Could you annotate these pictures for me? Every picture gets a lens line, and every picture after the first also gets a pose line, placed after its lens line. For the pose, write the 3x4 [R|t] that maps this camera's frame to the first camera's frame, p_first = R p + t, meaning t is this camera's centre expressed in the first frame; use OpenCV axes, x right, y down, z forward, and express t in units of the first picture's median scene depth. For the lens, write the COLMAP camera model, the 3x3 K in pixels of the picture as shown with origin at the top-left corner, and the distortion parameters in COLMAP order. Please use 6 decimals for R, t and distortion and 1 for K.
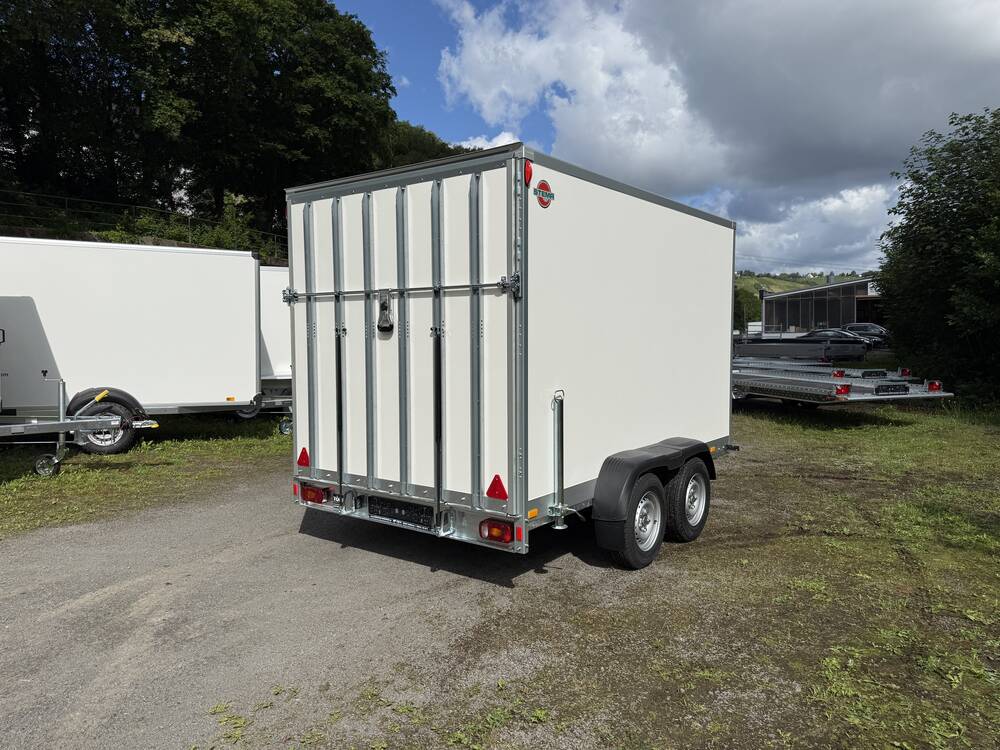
lens RADIAL K [[707.0, 0, 503.0], [0, 707.0, 375.3], [0, 0, 1]] dist [0.041882, -0.049680]
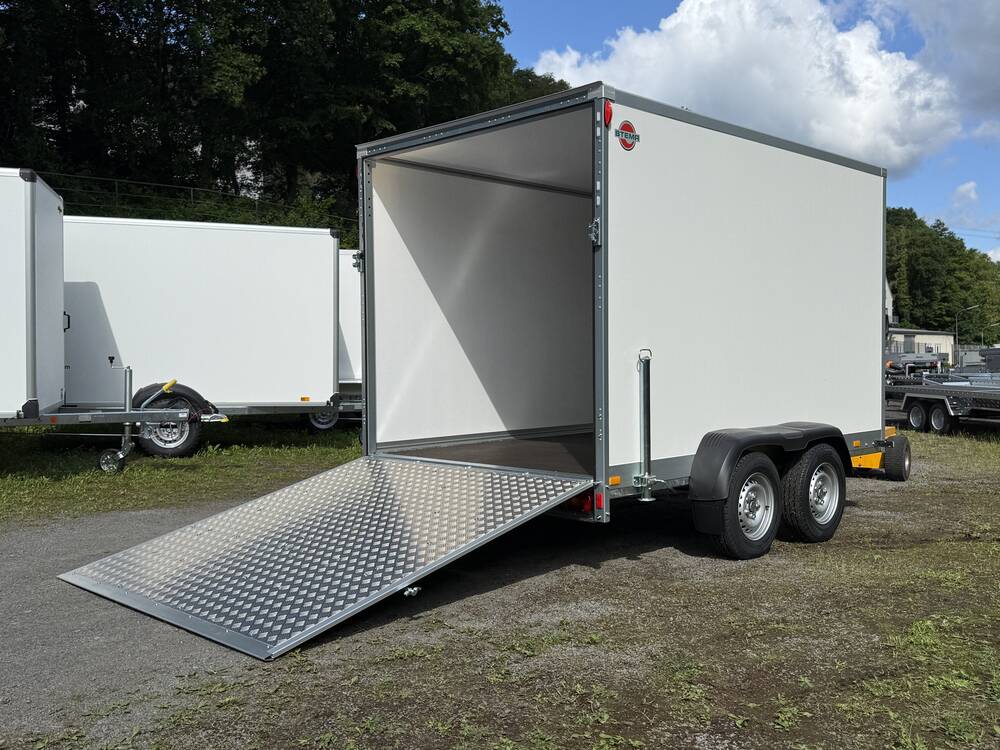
lens RADIAL K [[968.3, 0, 503.1], [0, 968.3, 390.7], [0, 0, 1]] dist [0.094760, -0.164725]
pose [[0.986759, 0.001738, -0.162186, 0.058415], [-0.005248, 0.999761, -0.021214, 0.060044], [0.162110, 0.021784, 0.986532, -0.159531]]
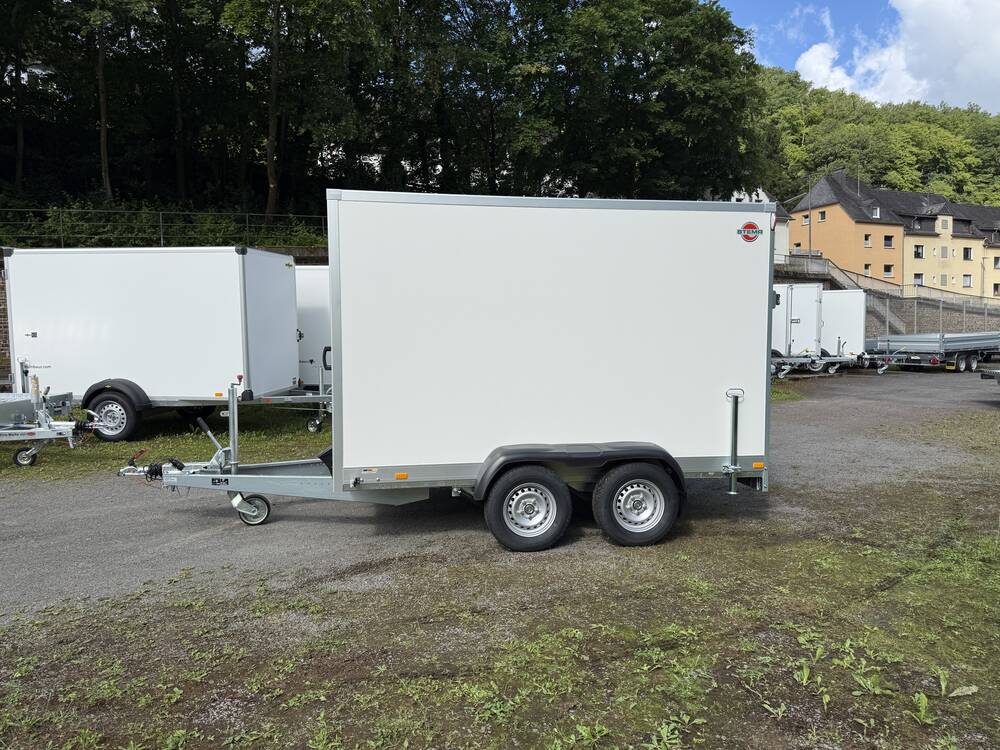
lens RADIAL K [[707.0, 0, 503.0], [0, 707.0, 375.3], [0, 0, 1]] dist [0.041882, -0.049680]
pose [[0.844155, 0.026716, -0.535433, 0.443378], [-0.017182, 0.999593, 0.022787, -0.013436], [0.535823, -0.010036, 0.844271, -0.003543]]
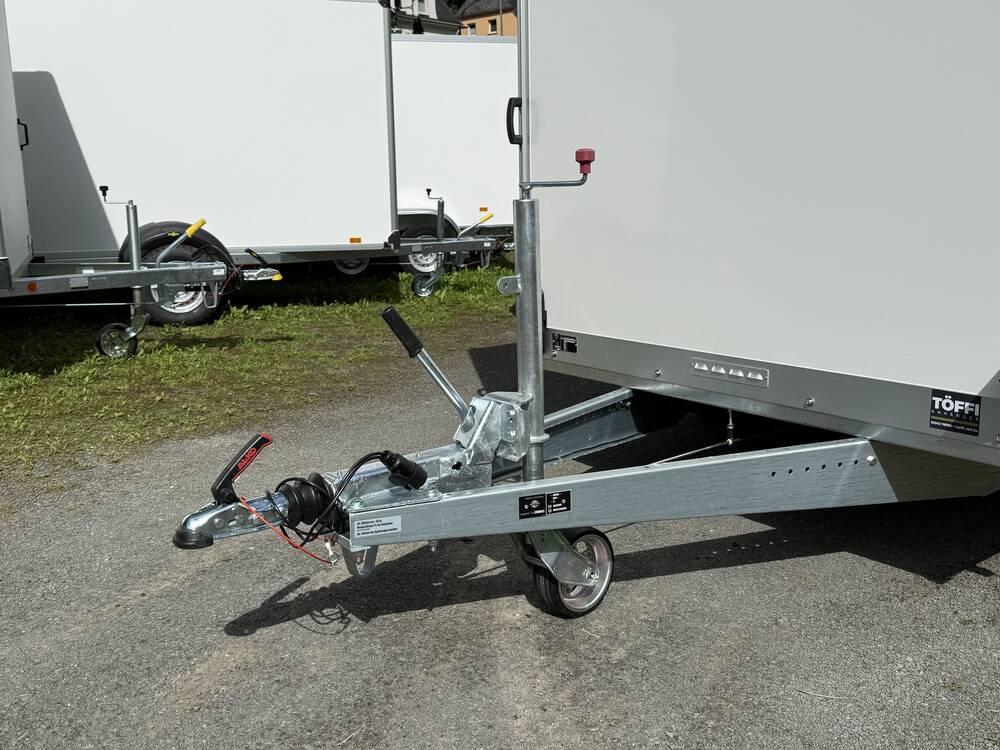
lens RADIAL K [[954.5, 0, 501.7], [0, 954.5, 370.0], [0, 0, 1]] dist [0.152517, -0.311585]
pose [[0.996478, -0.007625, -0.083504, -0.230309], [0.019584, 0.989478, 0.143351, 0.035615], [0.081533, -0.144481, 0.986143, 0.179371]]
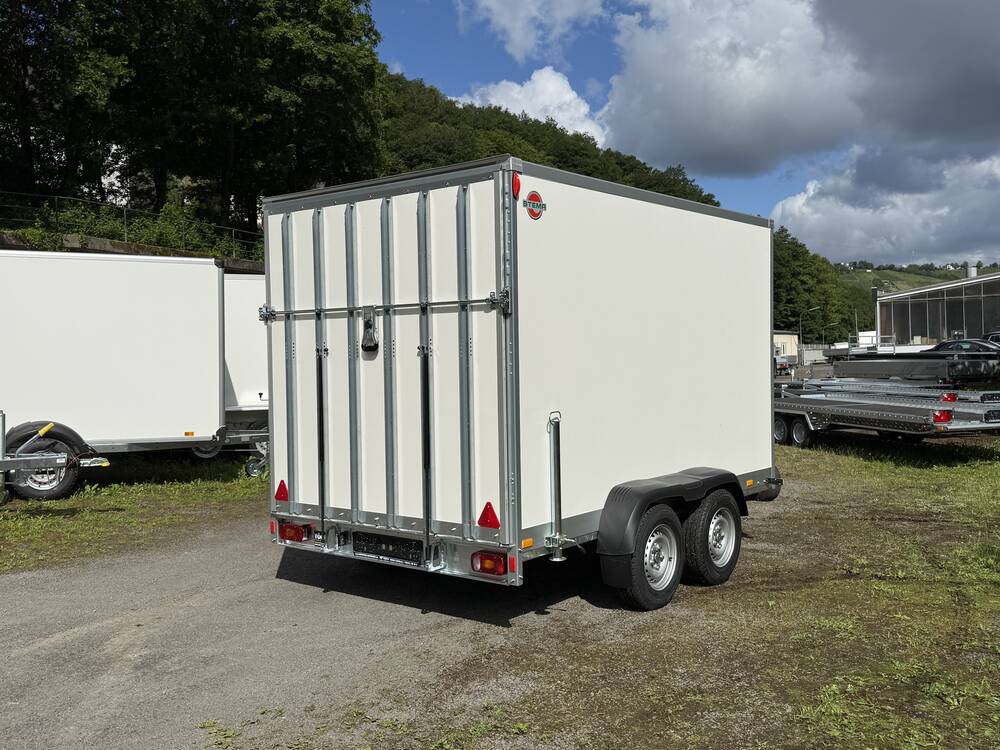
lens RADIAL K [[945.2, 0, 499.6], [0, 945.2, 374.2], [0, 0, 1]] dist [0.127075, -0.247362]
pose [[0.999339, -0.012184, -0.034263, 0.028827], [0.010978, 0.999320, -0.035192, 0.008740], [0.034669, 0.034792, 0.998793, -0.149411]]
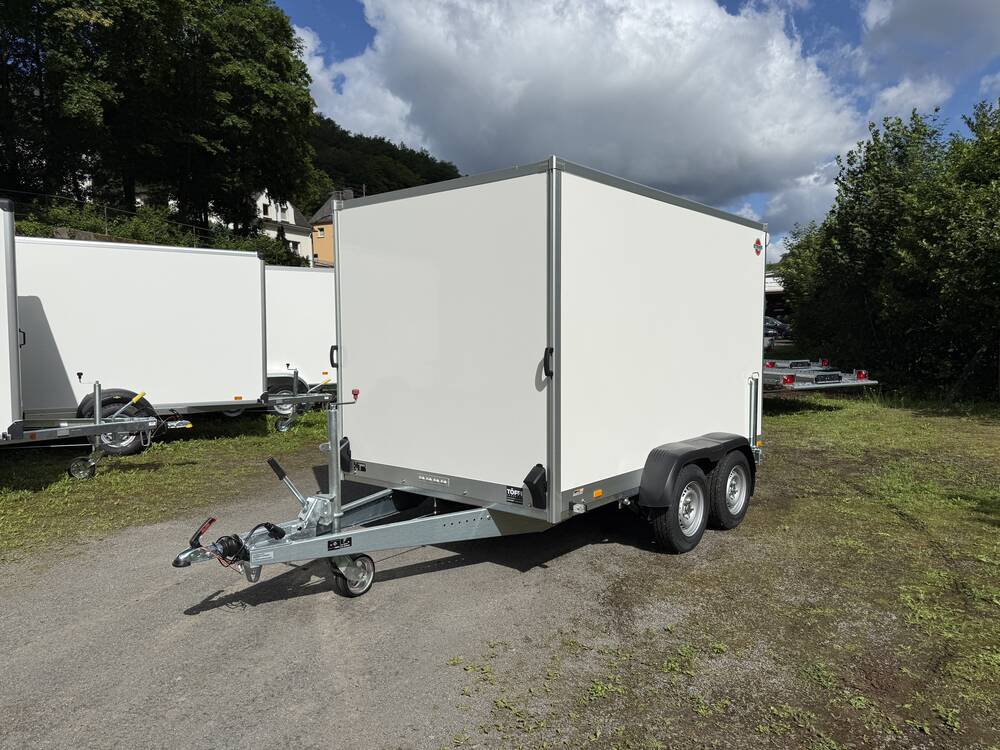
lens RADIAL K [[707.0, 0, 503.0], [0, 707.0, 375.3], [0, 0, 1]] dist [0.041882, -0.049680]
pose [[0.990200, -0.014284, 0.138925, -0.191870], [0.012883, 0.999857, 0.010977, -0.006500], [-0.139062, -0.009080, 0.990242, -0.068893]]
